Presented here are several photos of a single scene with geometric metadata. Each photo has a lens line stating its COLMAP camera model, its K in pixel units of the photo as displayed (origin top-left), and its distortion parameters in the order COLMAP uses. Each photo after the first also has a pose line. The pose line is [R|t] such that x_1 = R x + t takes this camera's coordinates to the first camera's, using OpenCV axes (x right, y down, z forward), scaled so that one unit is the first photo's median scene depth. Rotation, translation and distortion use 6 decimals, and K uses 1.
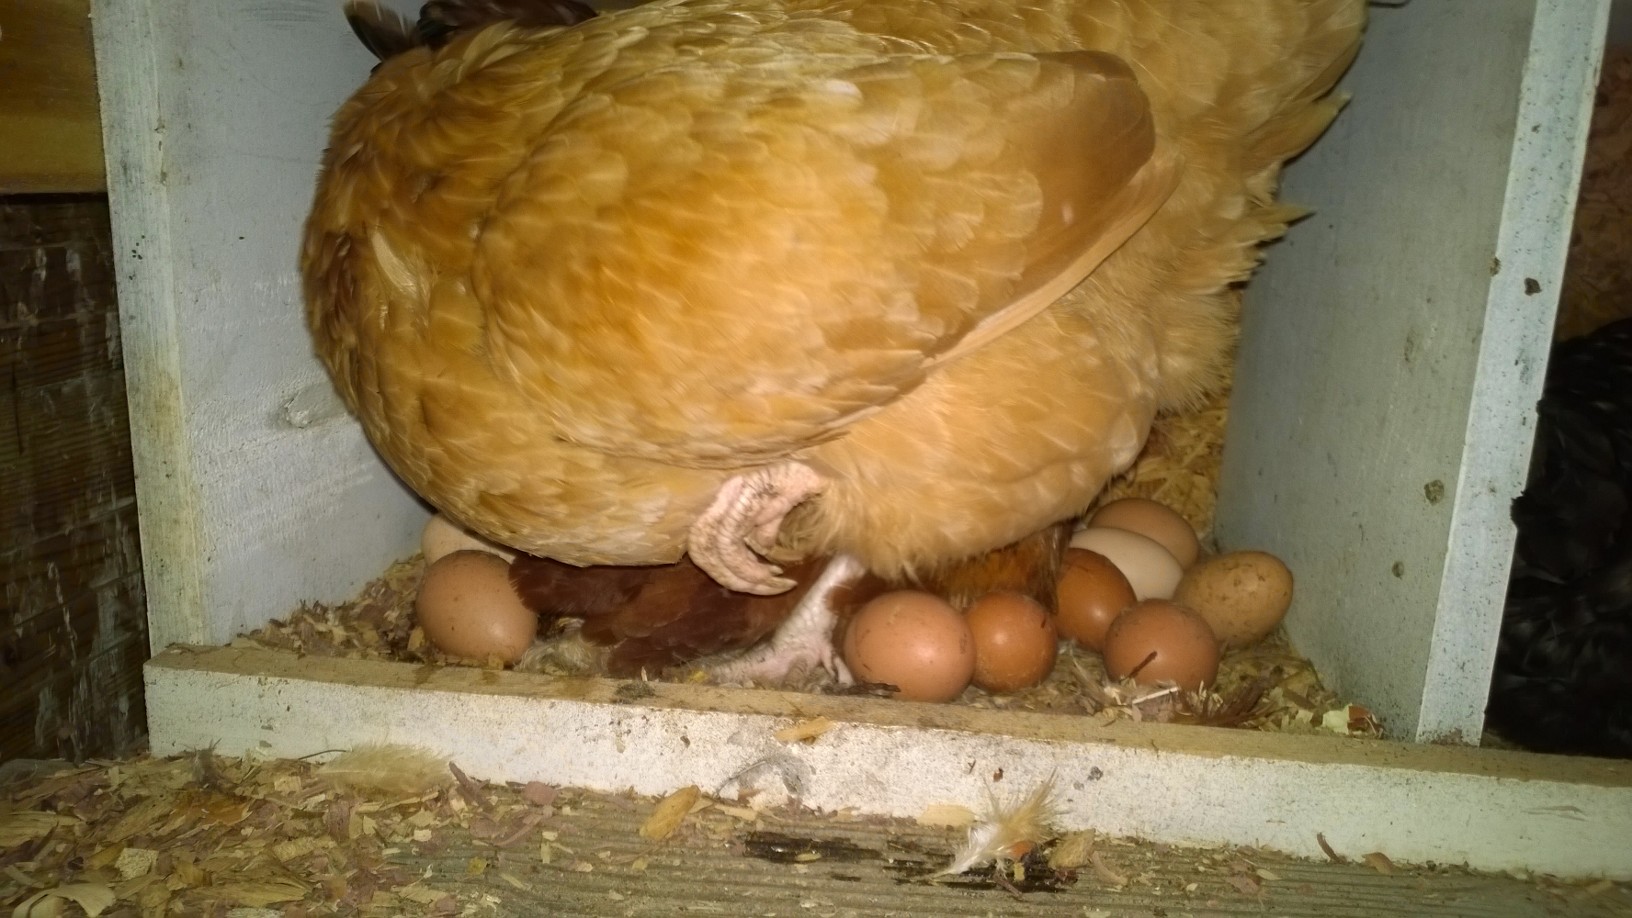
lens RADIAL K [[1187.9, 0, 846.5], [0, 1187.9, 458.1], [0, 0, 1]] dist [0.219911, -0.303089]
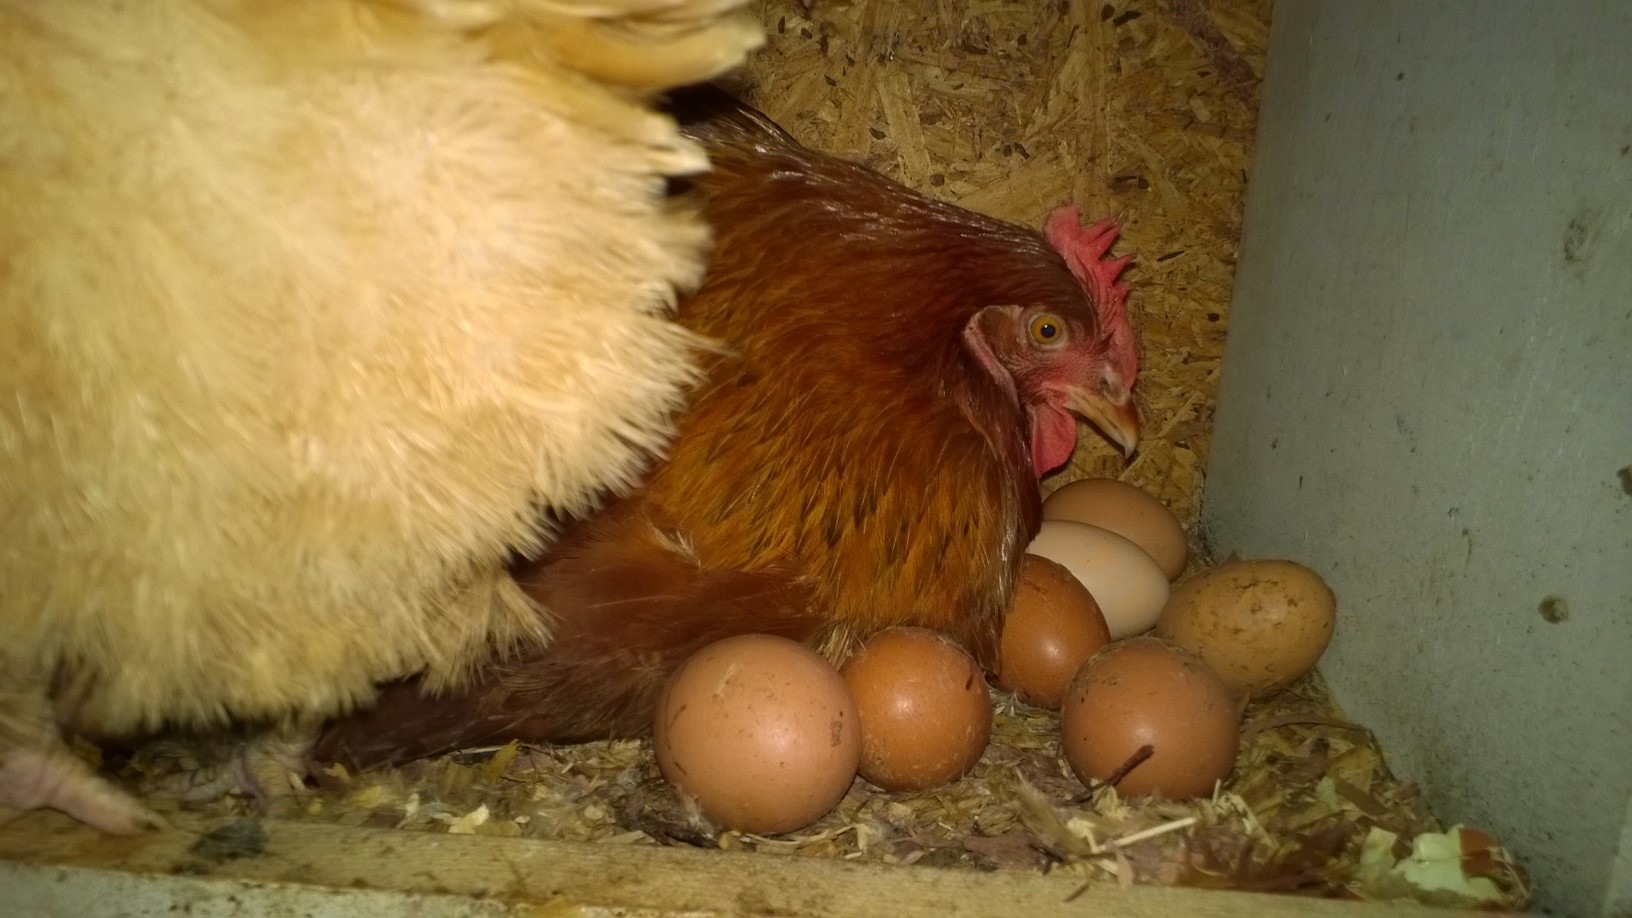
lens RADIAL K [[1187.9, 0, 846.5], [0, 1187.9, 458.1], [0, 0, 1]] dist [0.219911, -0.303089]
pose [[0.998992, 0.000223, 0.044894, 0.071568], [-0.001409, 0.999651, 0.026399, 0.001467], [-0.044873, -0.026435, 0.998643, 0.376508]]
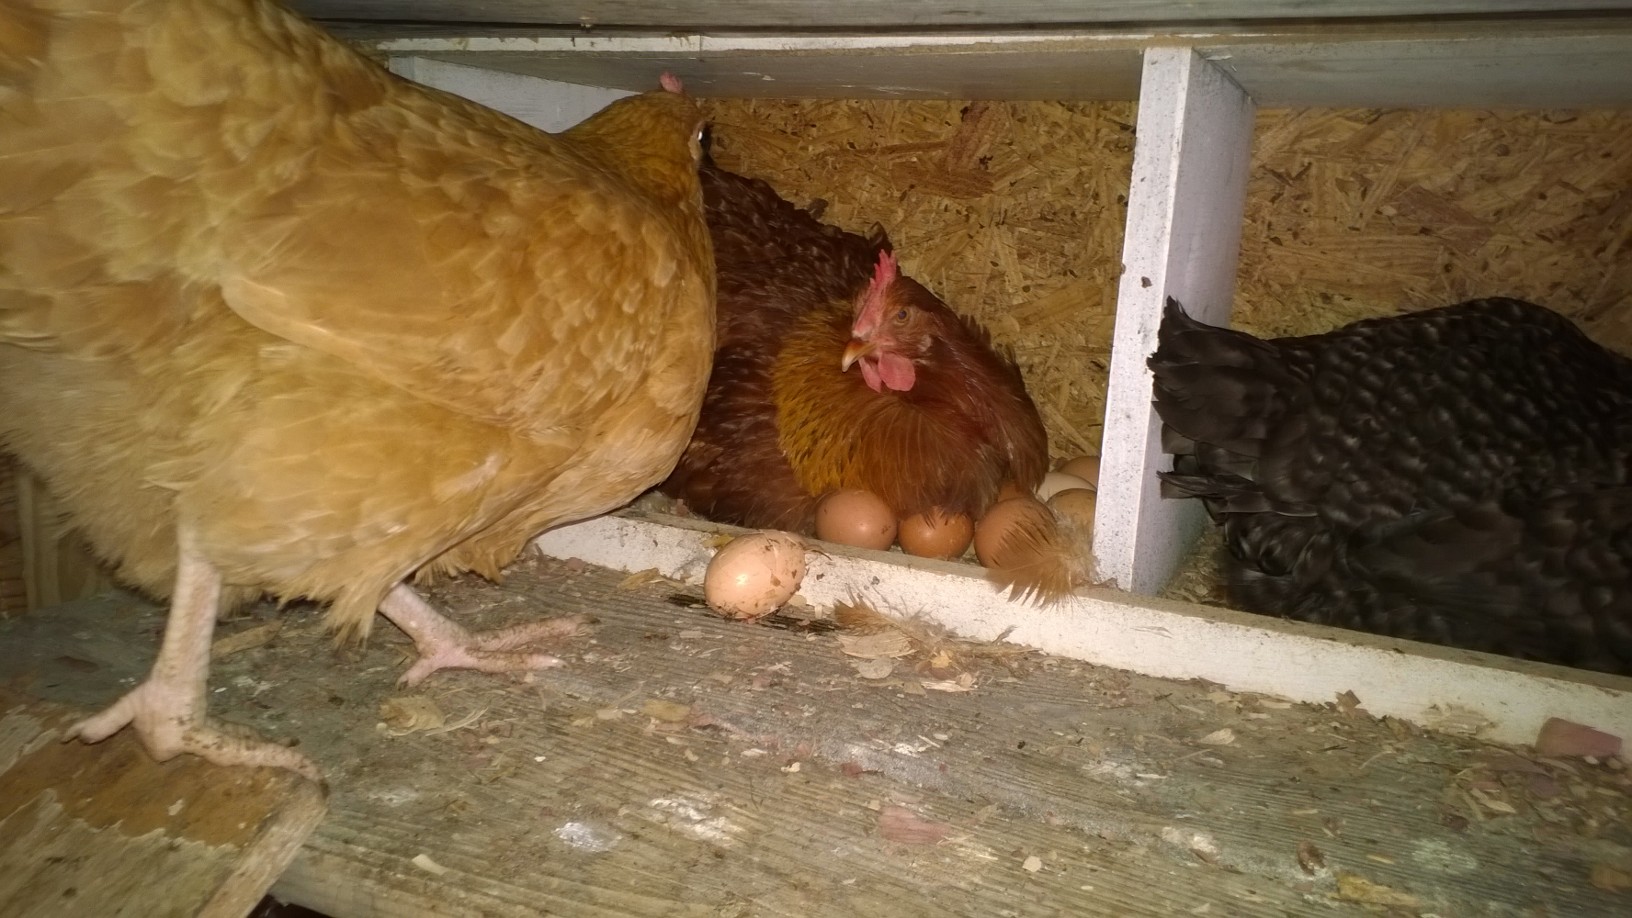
lens RADIAL K [[1187.9, 0, 846.5], [0, 1187.9, 458.1], [0, 0, 1]] dist [0.219911, -0.303089]
pose [[0.945230, 0.071050, -0.318578, 0.547745], [-0.081778, 0.996442, -0.020409, 0.111390], [0.315994, 0.045344, 0.947677, -0.425117]]
